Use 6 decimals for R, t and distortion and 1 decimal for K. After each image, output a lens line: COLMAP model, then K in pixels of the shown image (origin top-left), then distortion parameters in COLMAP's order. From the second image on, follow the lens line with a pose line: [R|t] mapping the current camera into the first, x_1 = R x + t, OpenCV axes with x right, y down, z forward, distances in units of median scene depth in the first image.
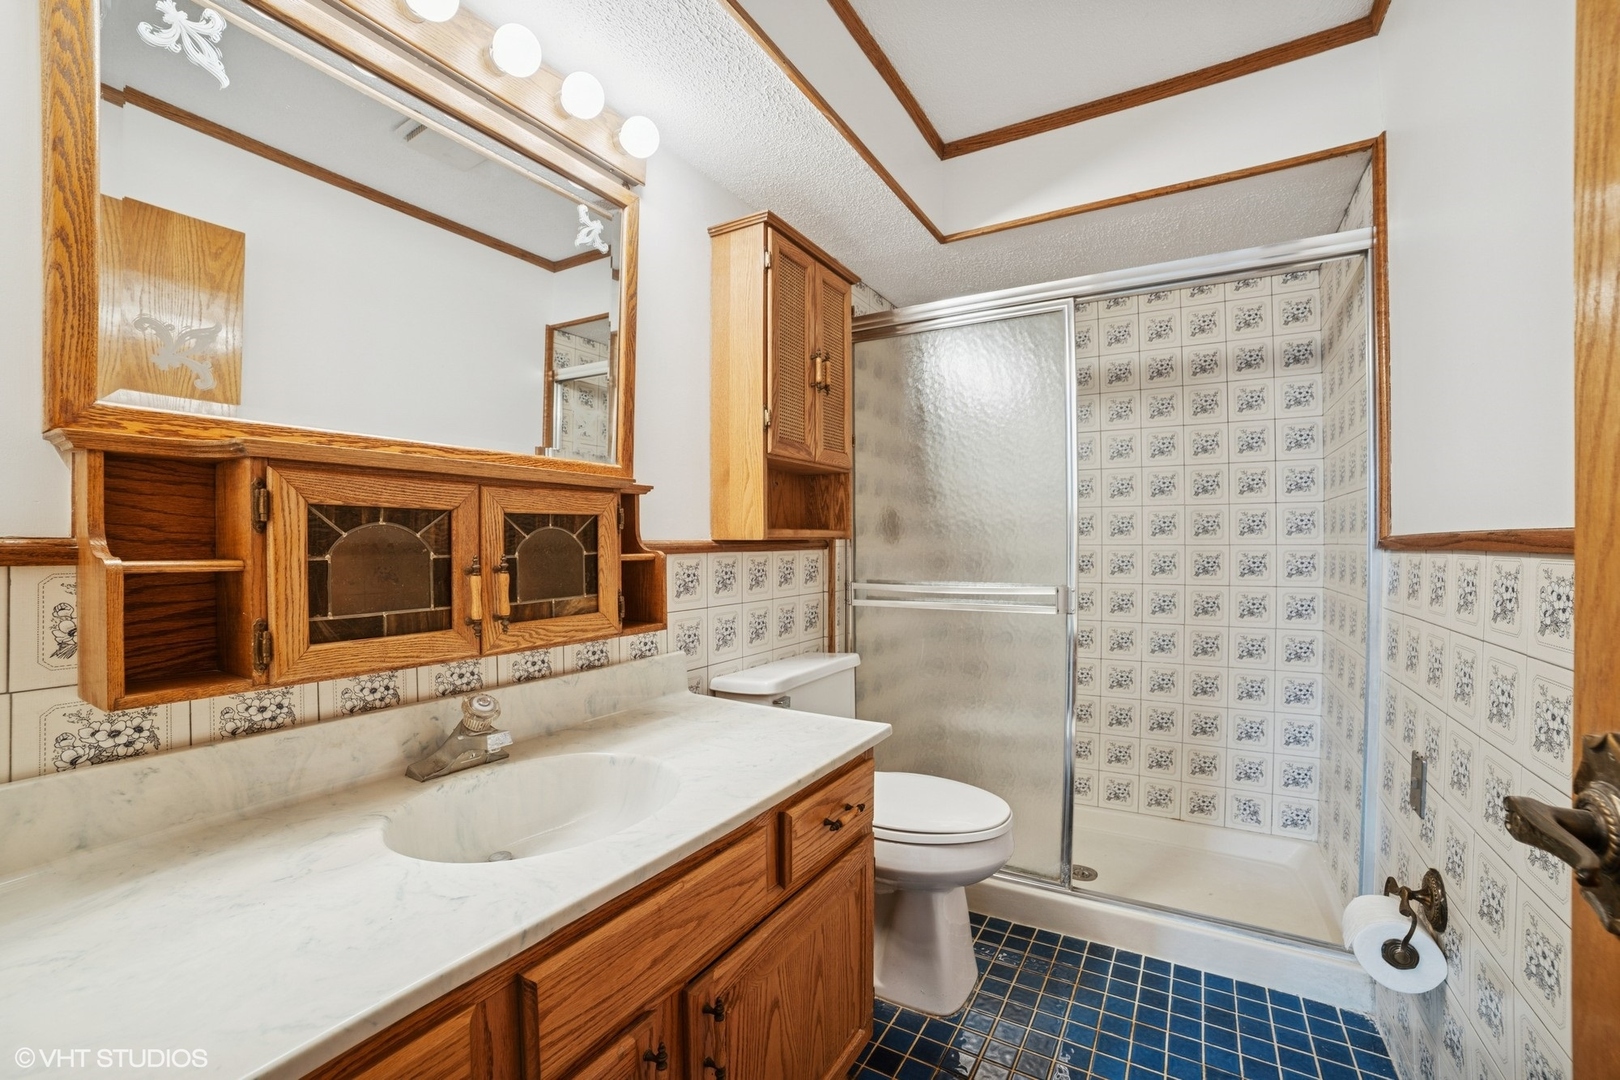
lens RADIAL K [[664.4, 0, 810.0], [0, 664.4, 540.0], [0, 0, 1]] dist [0.001071, 0.000196]
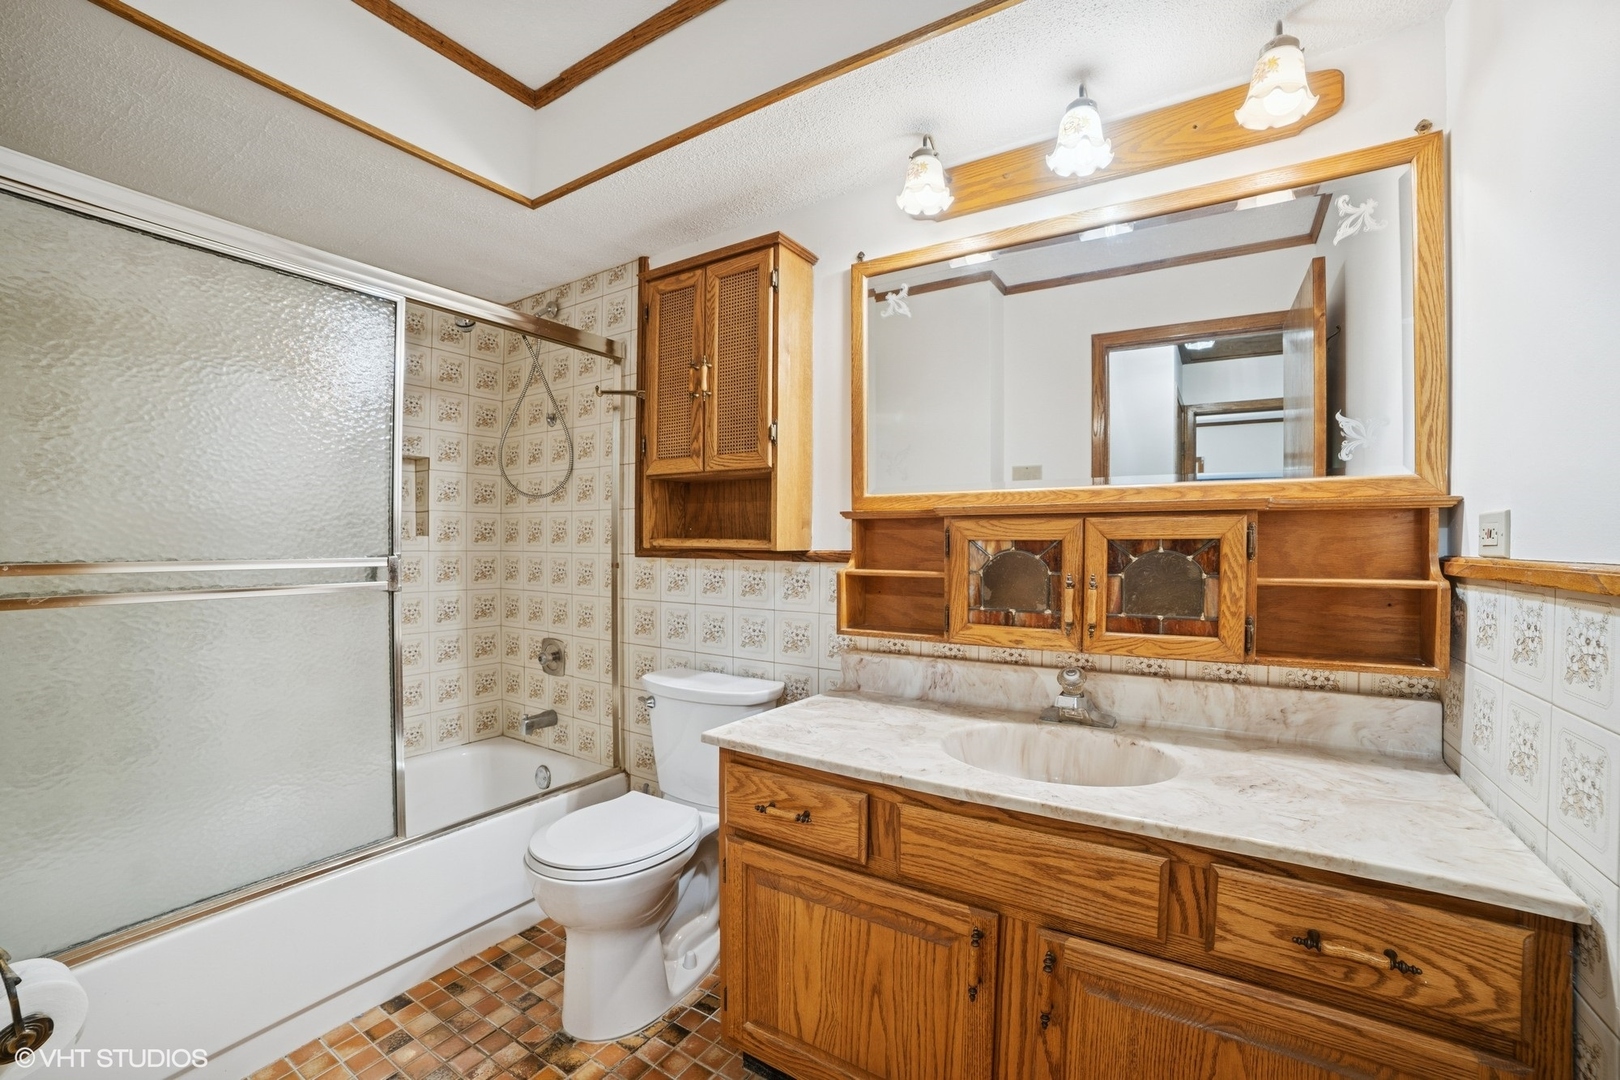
lens RADIAL K [[664.4, 0, 810.0], [0, 664.4, 540.0], [0, 0, 1]] dist [0.001071, 0.000196]
pose [[0.444248, -0.002233, -0.895901, 0.562844], [-0.029535, 0.999417, -0.017136, -0.001447], [0.895417, 0.034073, 0.443923, -0.123071]]
